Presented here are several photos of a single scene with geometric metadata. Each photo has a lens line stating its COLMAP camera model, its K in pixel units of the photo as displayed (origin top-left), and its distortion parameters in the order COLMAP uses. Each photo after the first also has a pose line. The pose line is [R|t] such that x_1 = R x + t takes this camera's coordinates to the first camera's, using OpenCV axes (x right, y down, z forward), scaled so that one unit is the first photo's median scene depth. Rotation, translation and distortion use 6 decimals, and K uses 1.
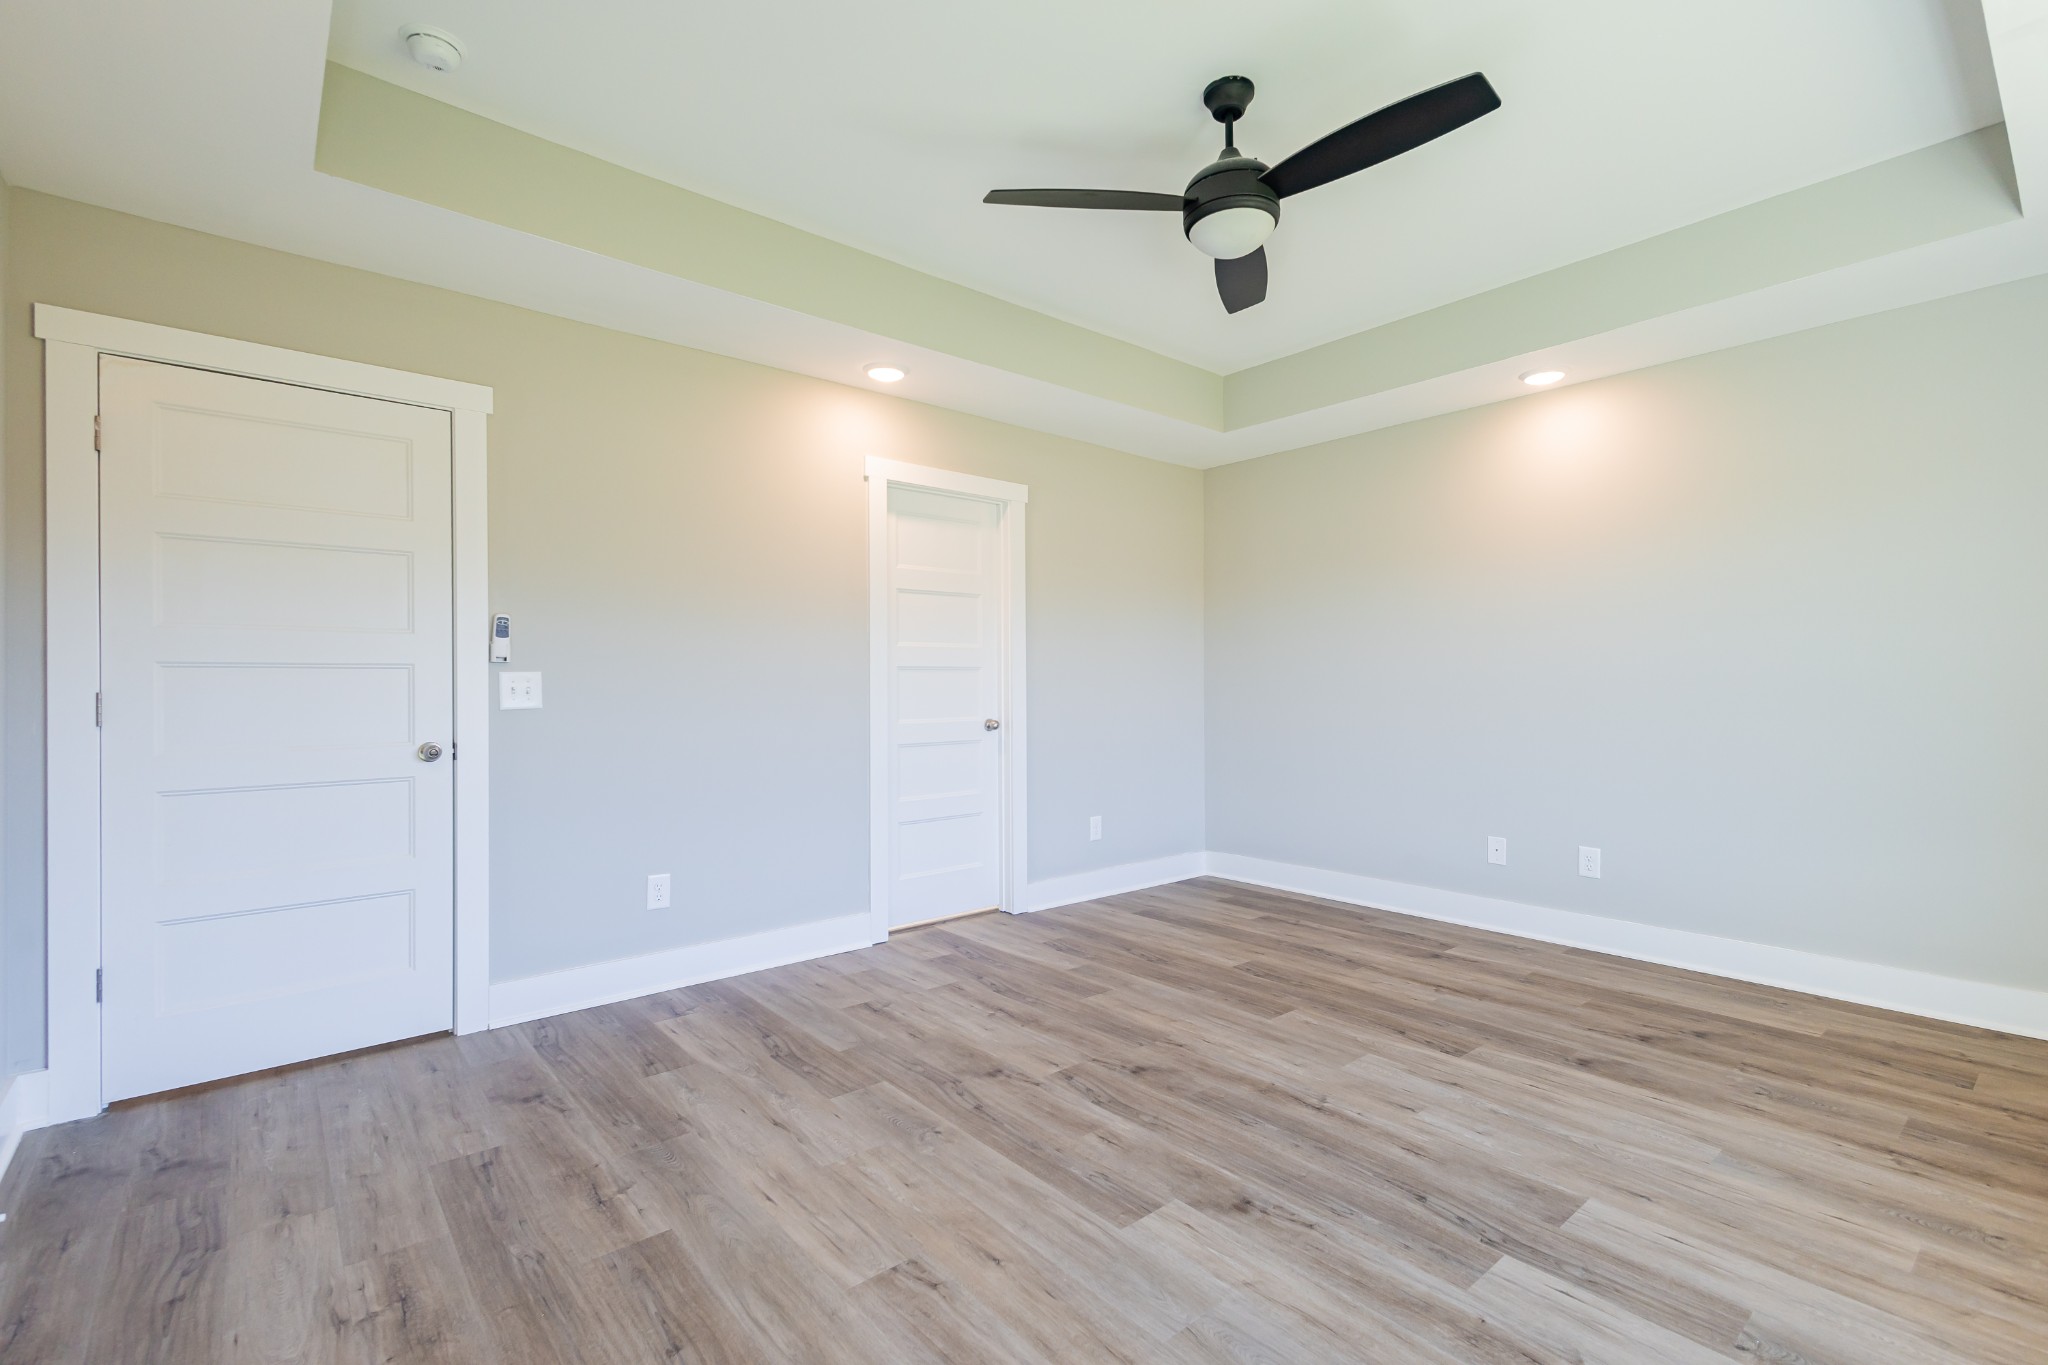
lens RADIAL K [[911.2, 0, 1011.9], [0, 911.2, 693.5], [0, 0, 1]] dist [0.006860, -0.000986]
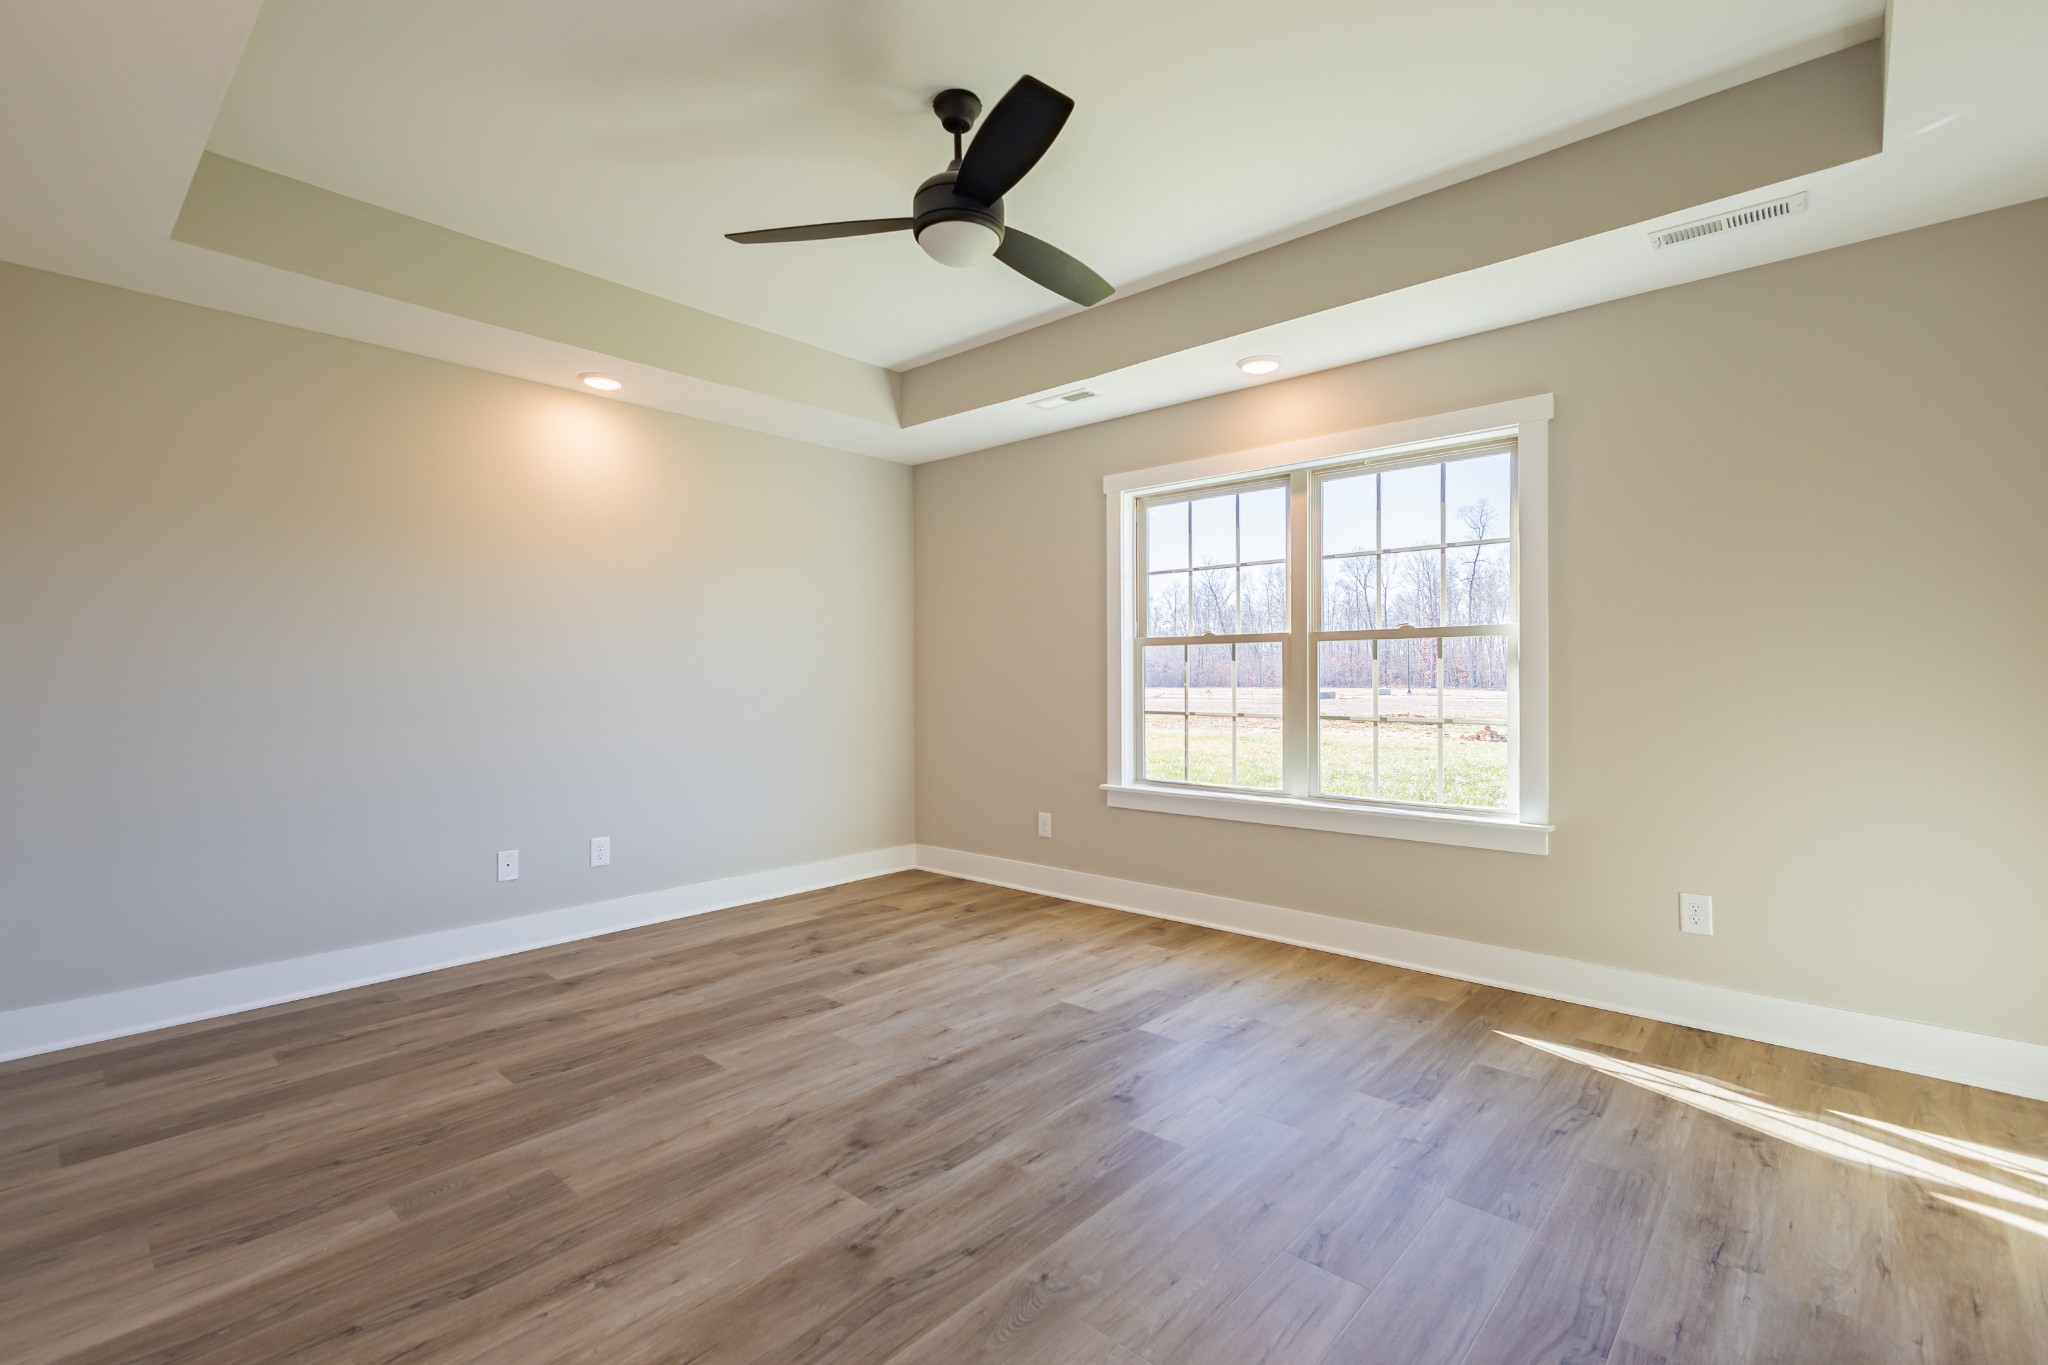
lens RADIAL K [[911.2, 0, 1028.0], [0, 911.2, 674.4], [0, 0, 1]] dist [0.006860, -0.000986]
pose [[-0.147105, 0.008431, 0.989085, -0.686243], [0.016184, 0.999850, -0.006116, -0.009731], [-0.988989, 0.015108, -0.147219, 0.925156]]
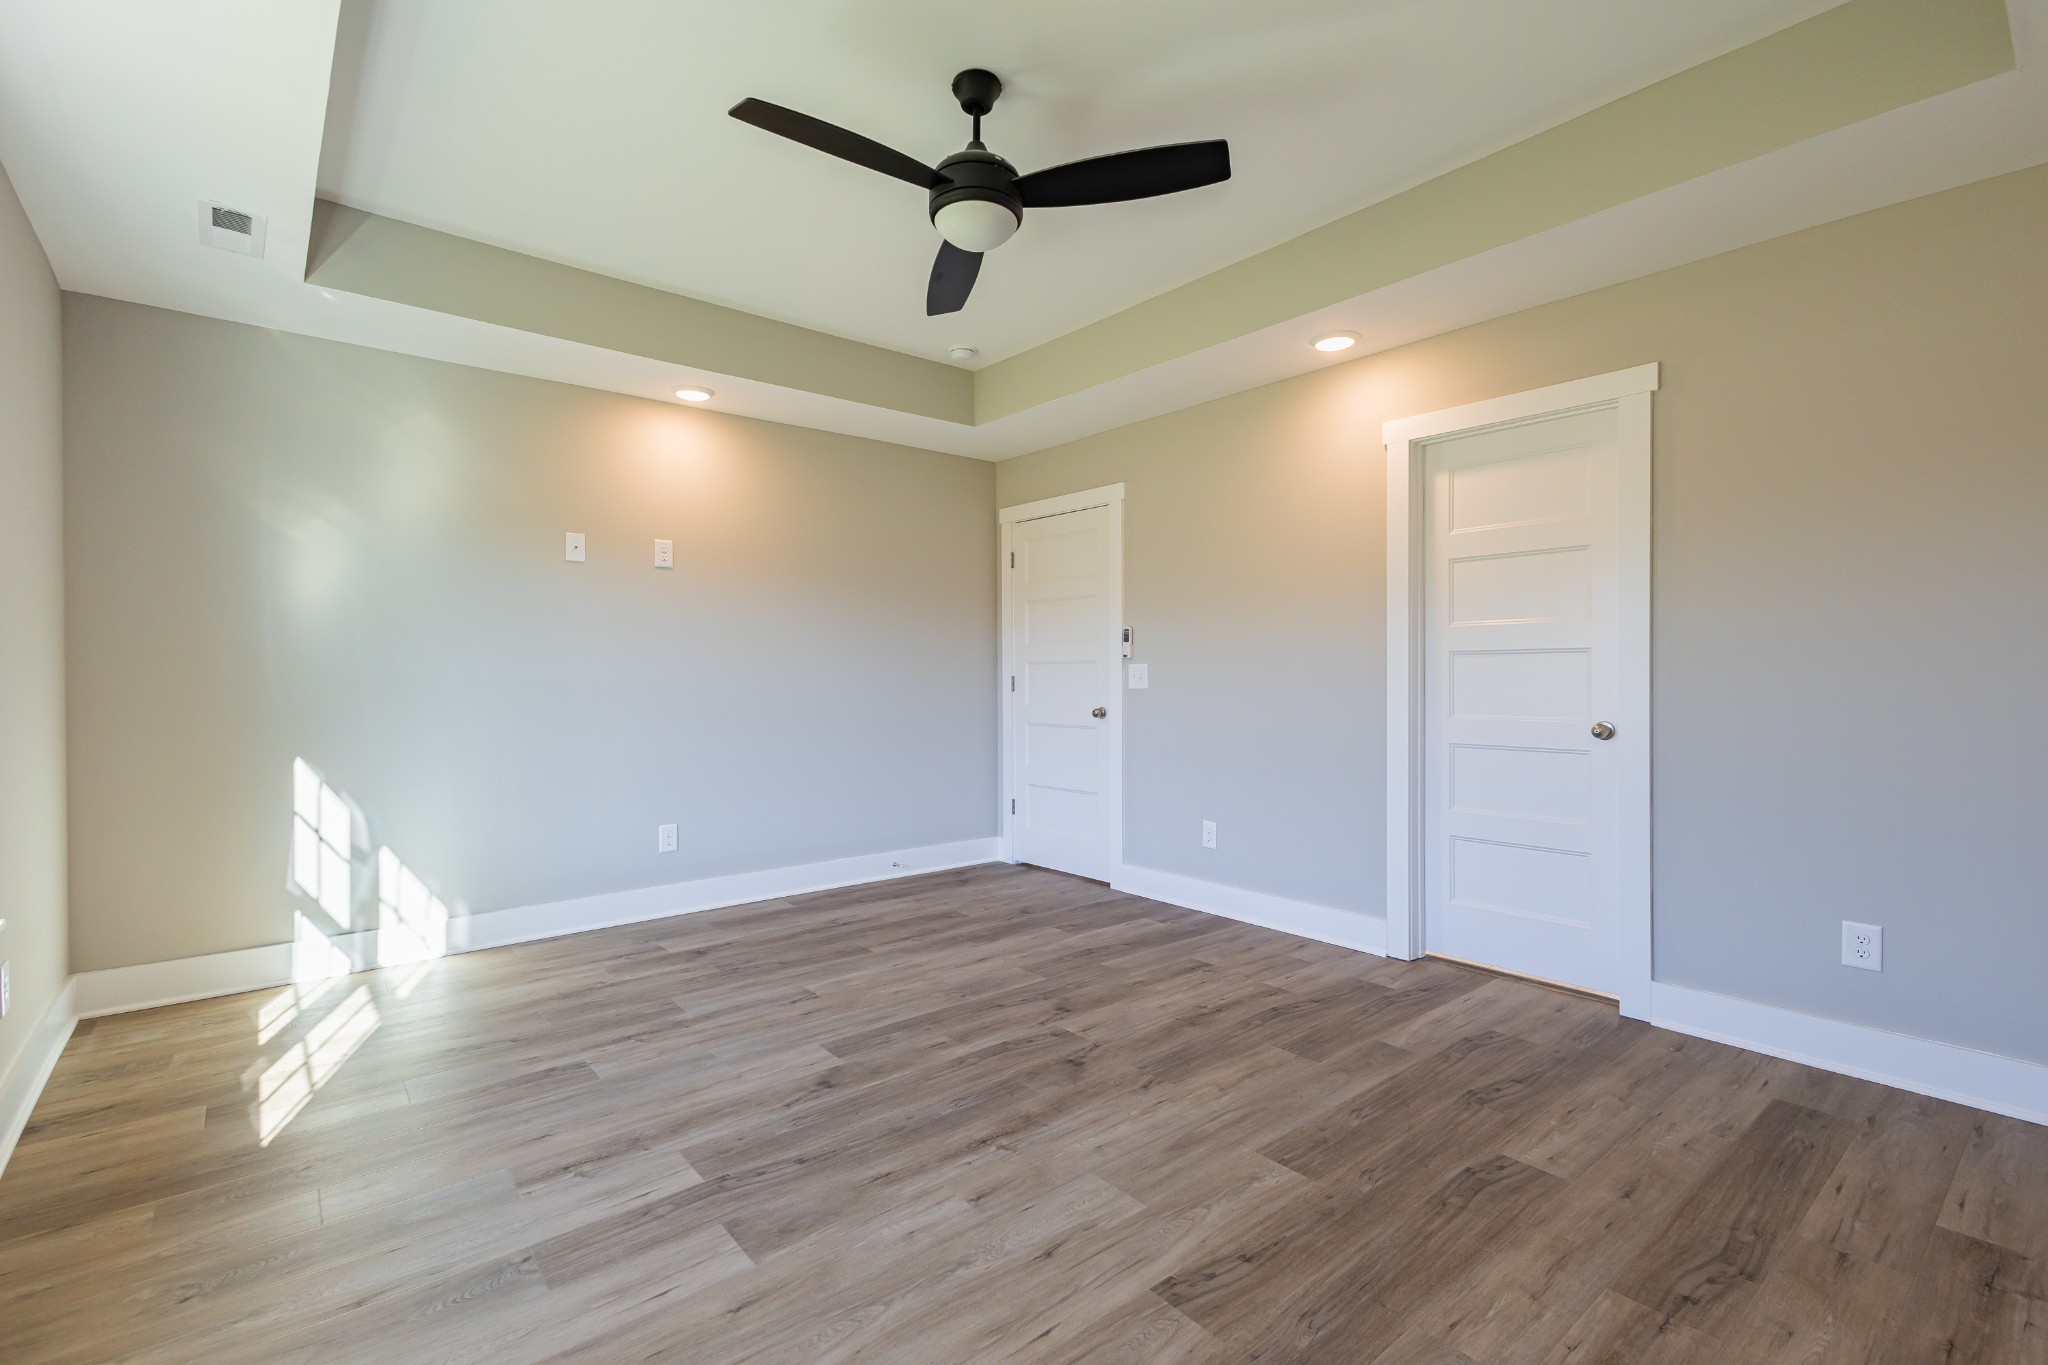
lens RADIAL K [[911.2, 0, 1034.8], [0, 911.2, 678.6], [0, 0, 1]] dist [0.006860, -0.000986]
pose [[0.011296, 0.010251, -0.999884, 1.083714], [-0.007741, 0.999918, 0.010164, -0.015410], [0.999906, 0.007625, 0.011374, 0.903466]]
